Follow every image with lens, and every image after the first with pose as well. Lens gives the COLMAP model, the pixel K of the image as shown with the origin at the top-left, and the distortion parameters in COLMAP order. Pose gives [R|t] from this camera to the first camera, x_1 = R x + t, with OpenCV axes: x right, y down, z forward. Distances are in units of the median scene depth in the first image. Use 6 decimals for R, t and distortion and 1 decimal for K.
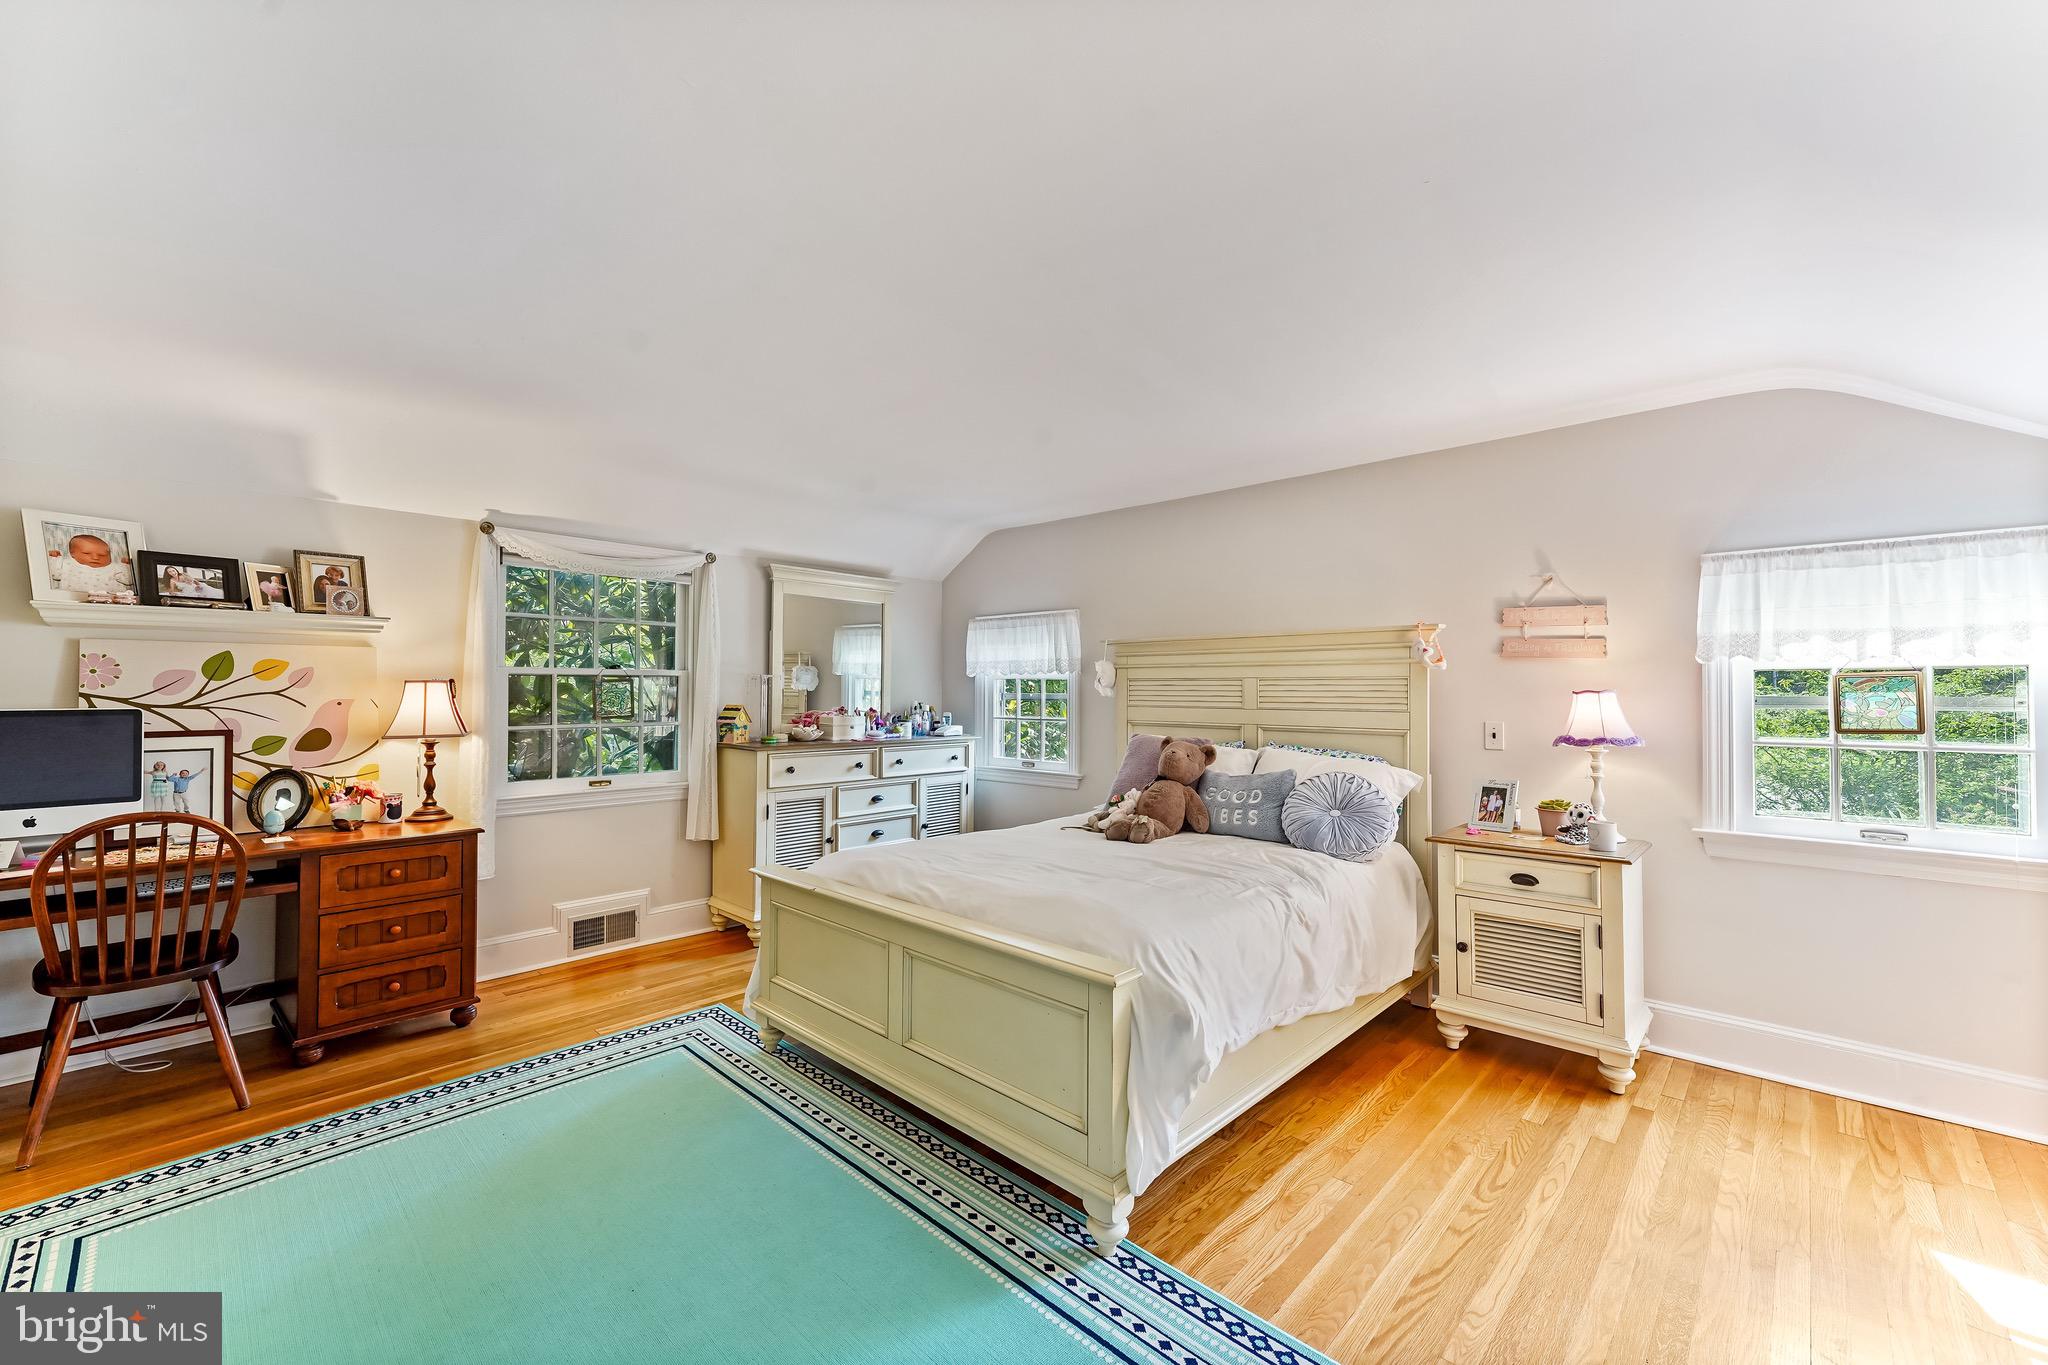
lens RADIAL K [[836.3, 0, 1017.5], [0, 836.3, 684.7], [0, 0, 1]] dist [0.009486, 0.000053]
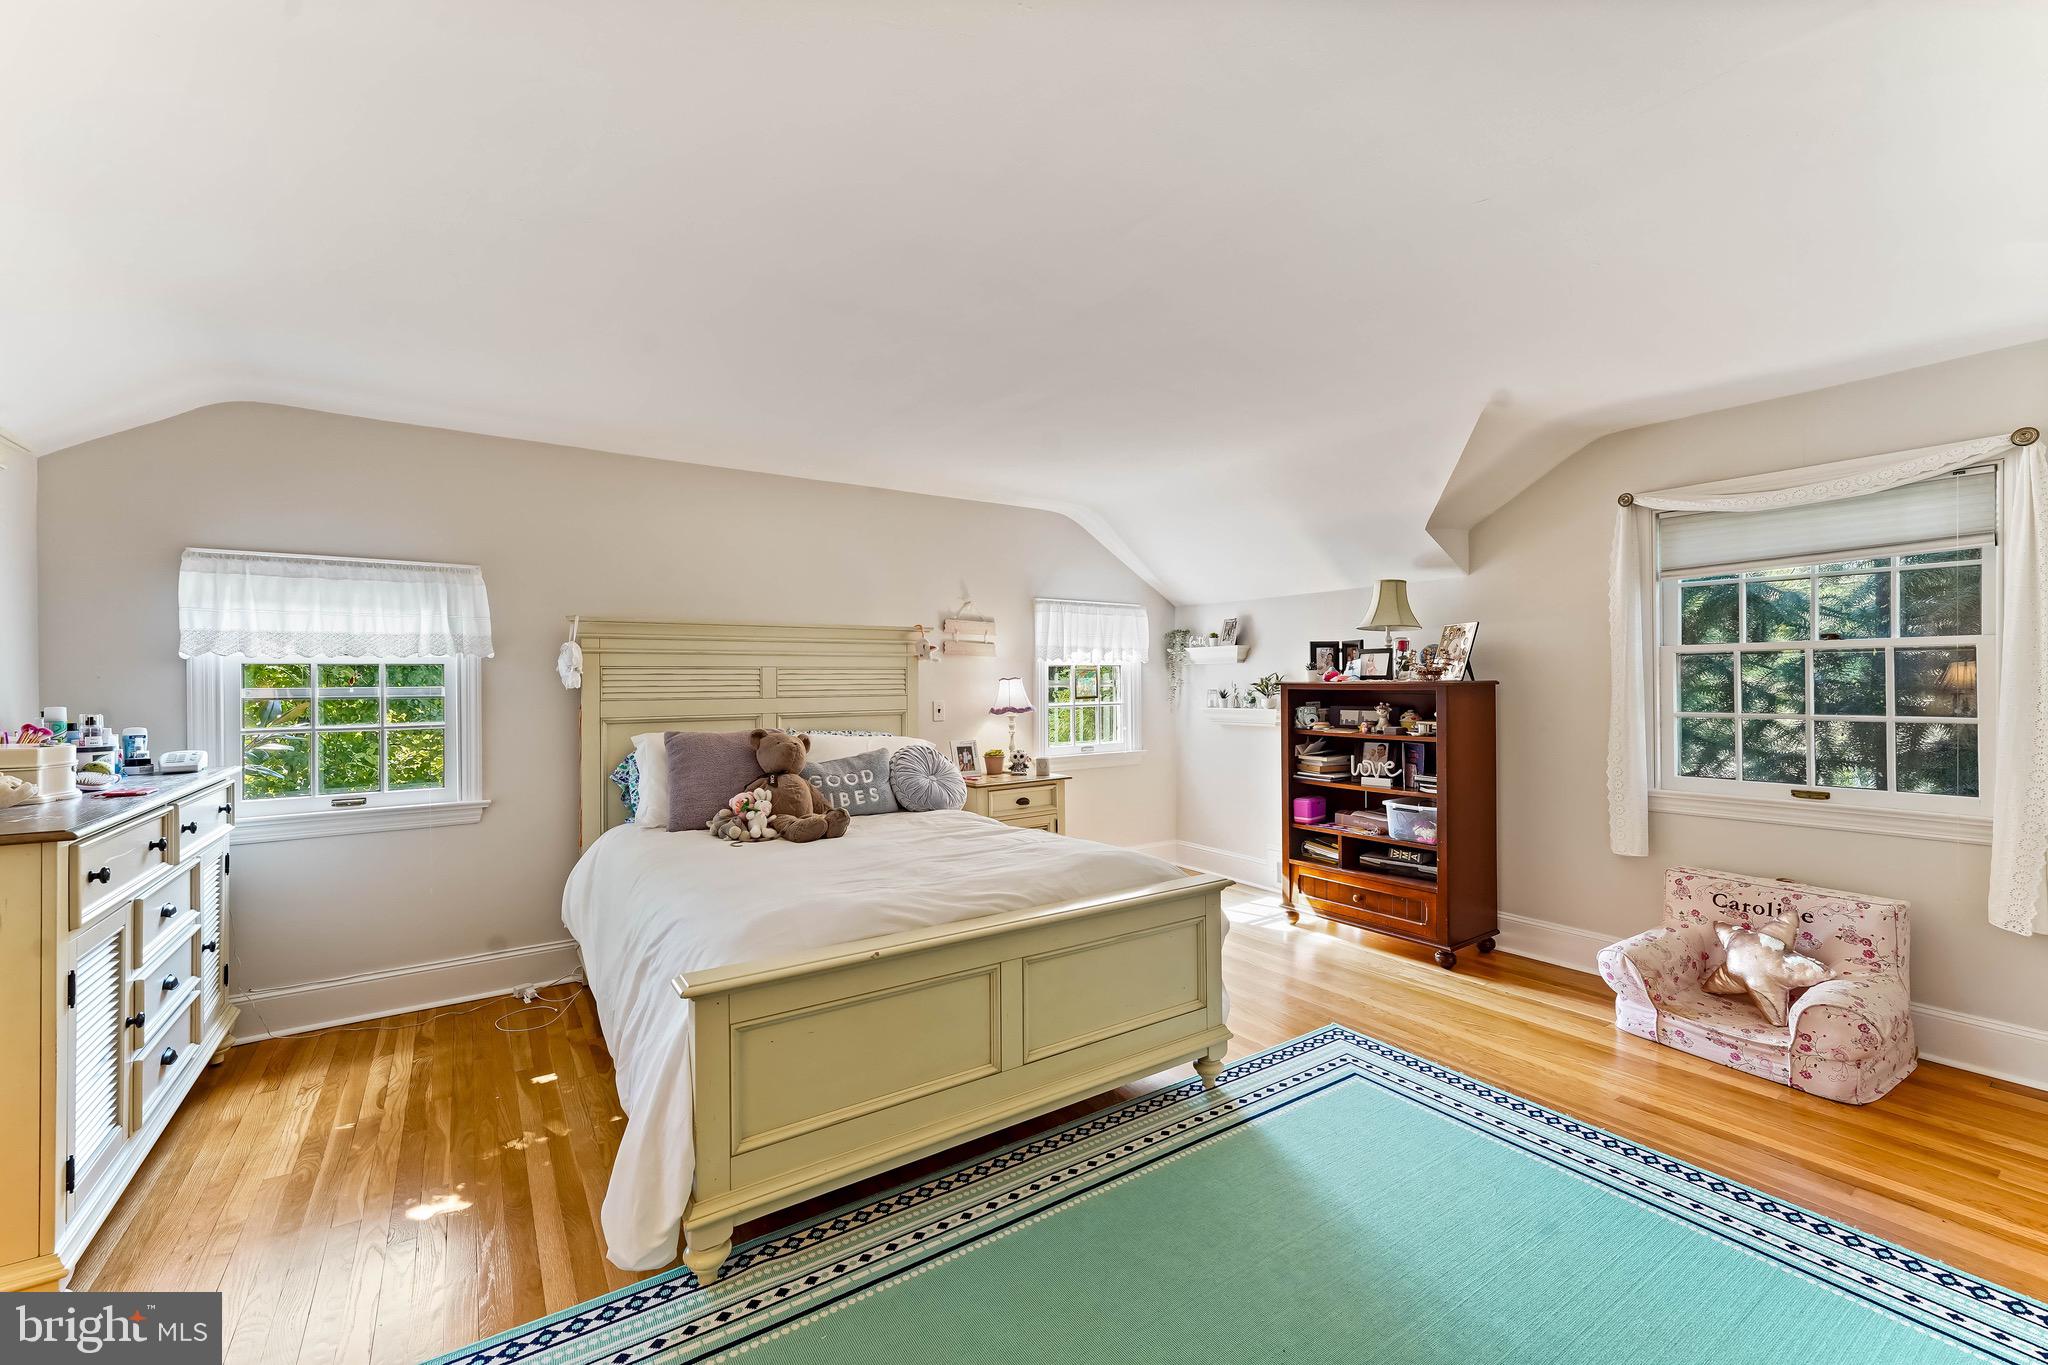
lens RADIAL K [[836.3, 0, 1017.2], [0, 836.3, 678.0], [0, 0, 1]] dist [0.009486, 0.000053]
pose [[0.202668, -0.001123, 0.979247, -0.796992], [0.000945, 0.999999, 0.000951, 0.005531], [-0.979247, 0.000732, 0.202669, 0.631251]]
